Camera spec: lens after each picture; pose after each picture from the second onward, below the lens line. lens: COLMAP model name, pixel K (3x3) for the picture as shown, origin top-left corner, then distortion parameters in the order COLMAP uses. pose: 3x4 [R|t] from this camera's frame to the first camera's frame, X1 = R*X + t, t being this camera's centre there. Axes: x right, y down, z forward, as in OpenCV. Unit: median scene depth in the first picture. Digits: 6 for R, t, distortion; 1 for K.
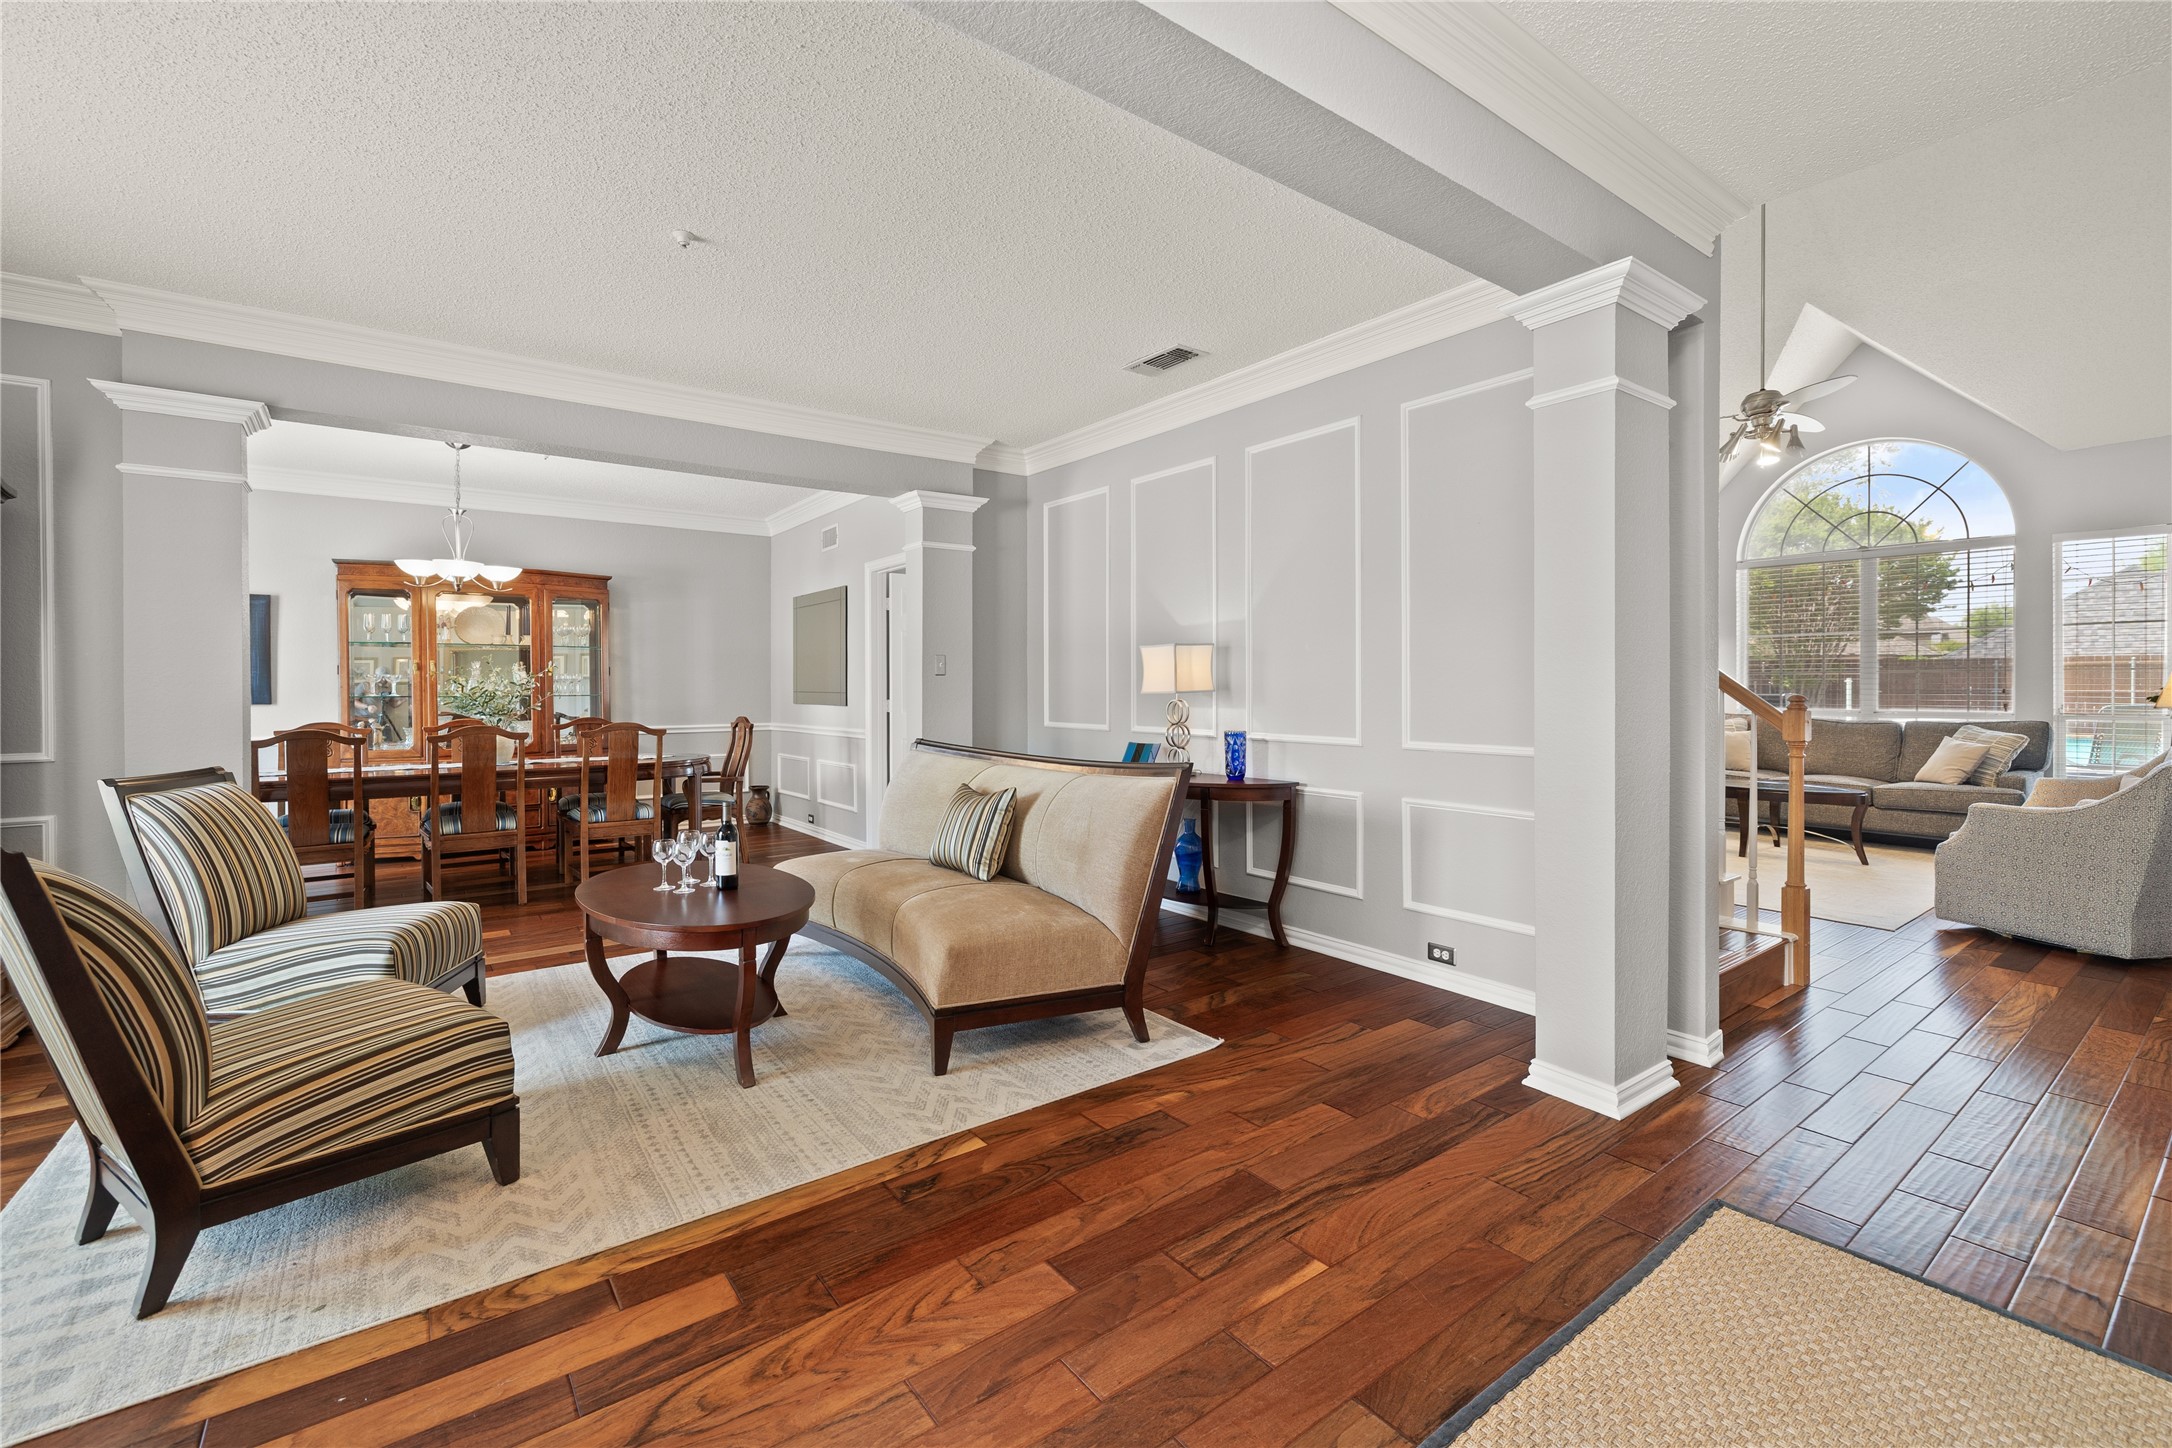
lens RADIAL K [[928.9, 0, 1089.1], [0, 928.9, 694.0], [0, 0, 1]] dist [0.001913, 0.000331]
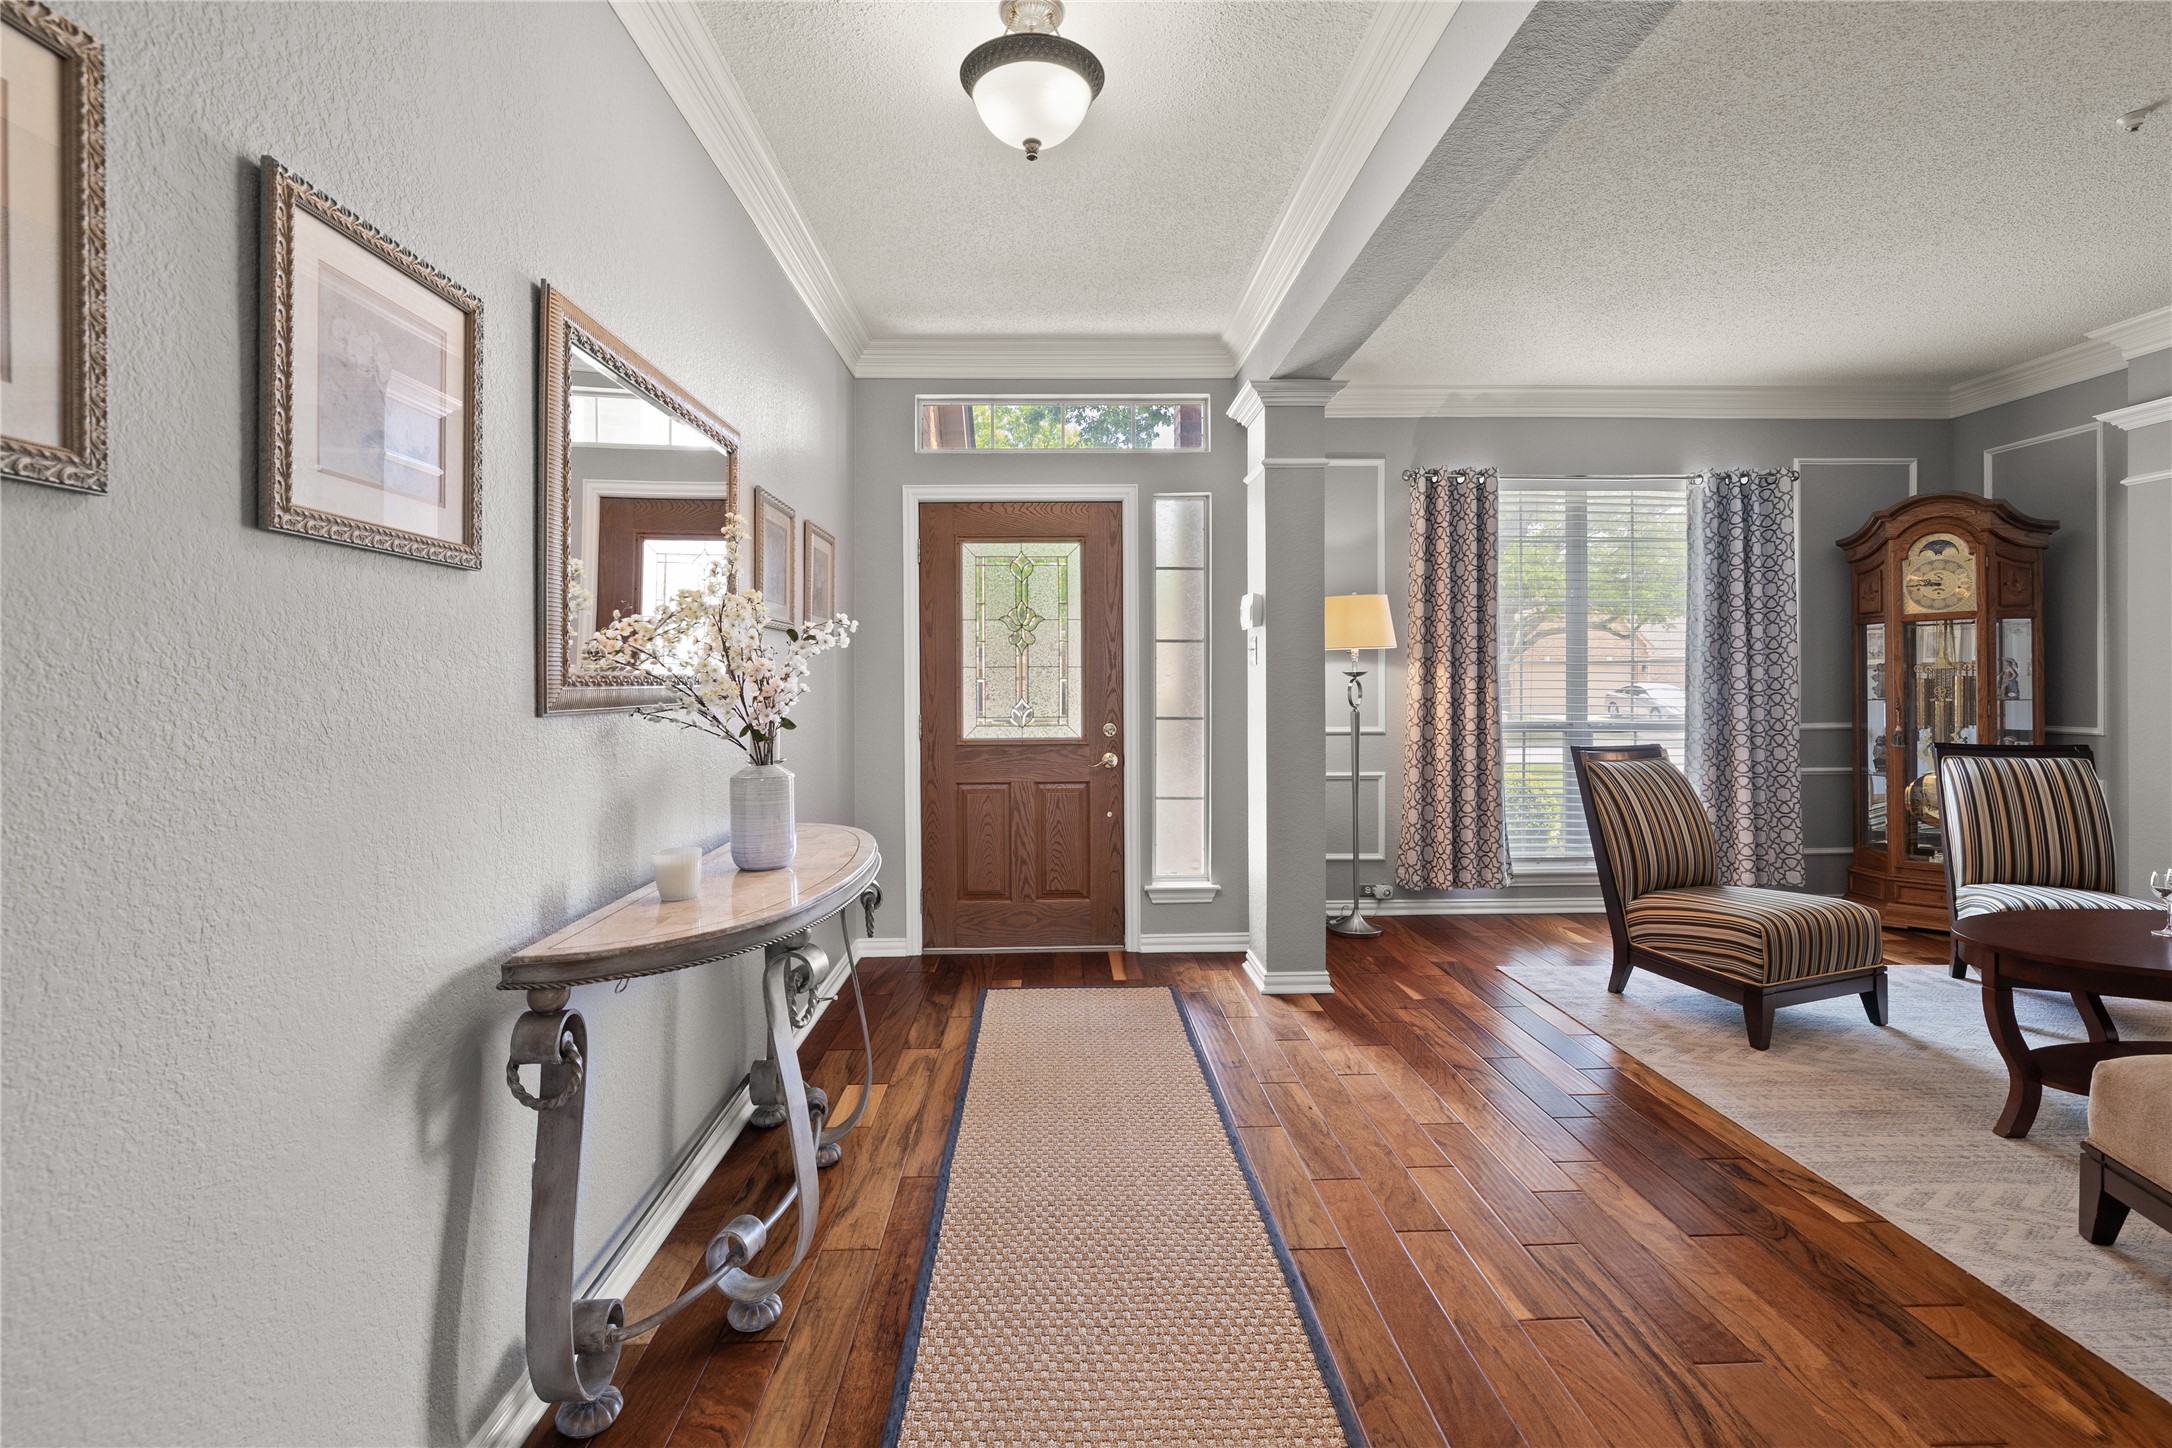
lens RADIAL K [[1006.5, 0, 1079.8], [0, 1006.5, 689.6], [0, 0, 1]] dist [0.000504, -0.000119]
pose [[-0.578182, 0.012683, -0.815810, 0.680852], [0.000755, 0.999887, 0.015009, -0.007169], [0.815908, 0.008062, -0.578126, 0.636624]]
